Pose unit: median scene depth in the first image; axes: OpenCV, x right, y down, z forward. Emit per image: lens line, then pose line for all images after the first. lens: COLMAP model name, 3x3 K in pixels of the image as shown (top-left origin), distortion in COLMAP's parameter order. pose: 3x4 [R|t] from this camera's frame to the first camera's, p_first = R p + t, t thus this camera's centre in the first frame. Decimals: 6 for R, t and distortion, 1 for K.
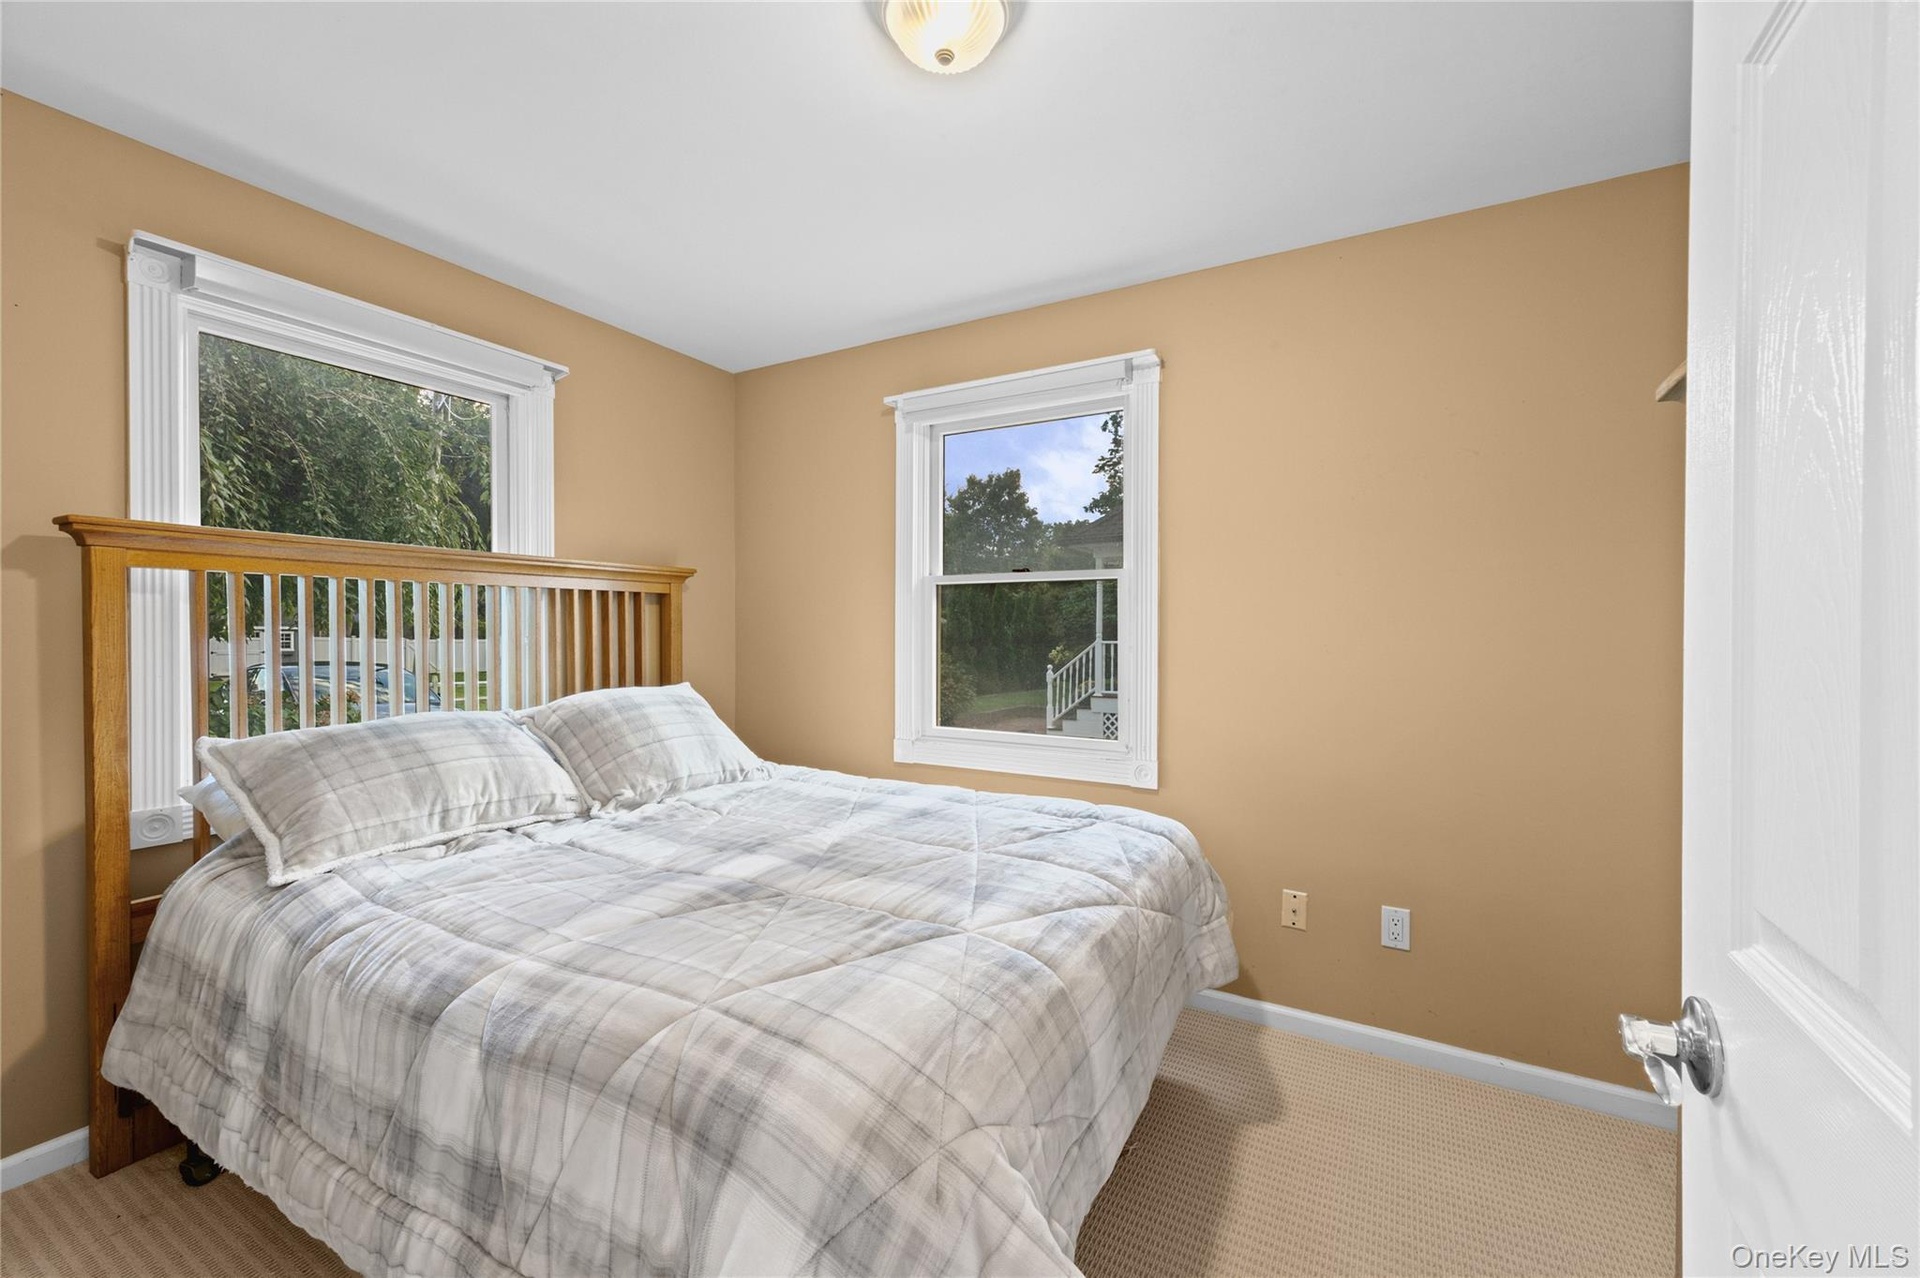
lens RADIAL K [[777.0, 0, 960.0], [0, 777.0, 639.0], [0, 0, 1]] dist [0.006370, 0.000145]
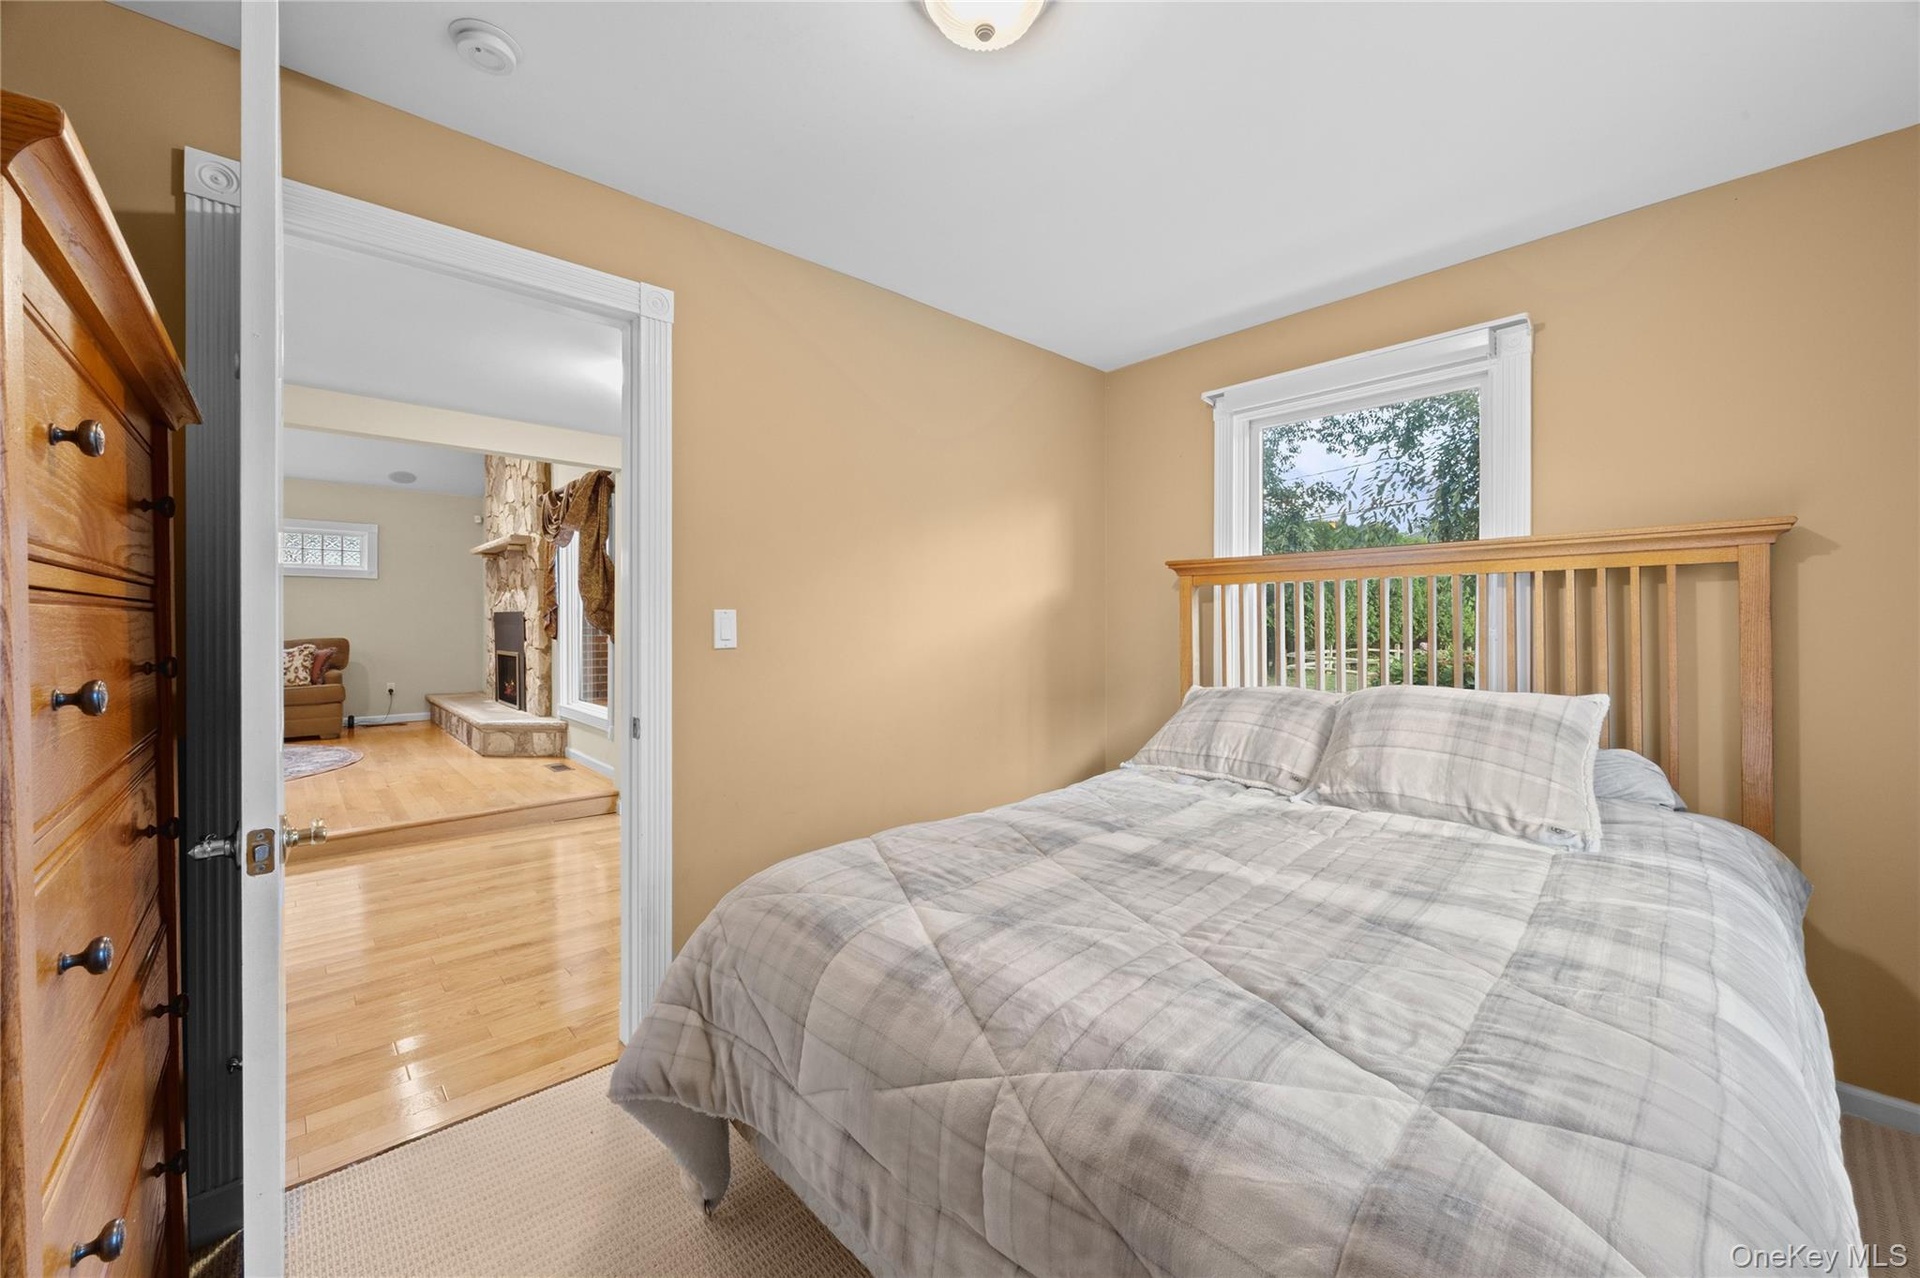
lens RADIAL K [[725.8, 0, 960.0], [0, 725.8, 639.0], [0, 0, 1]] dist [0.001597, -0.000162]
pose [[-0.297092, 0.016446, -0.954707, 0.589492], [-0.012624, 0.999697, 0.021149, -0.000536], [0.954765, 0.018335, -0.296794, 0.869842]]
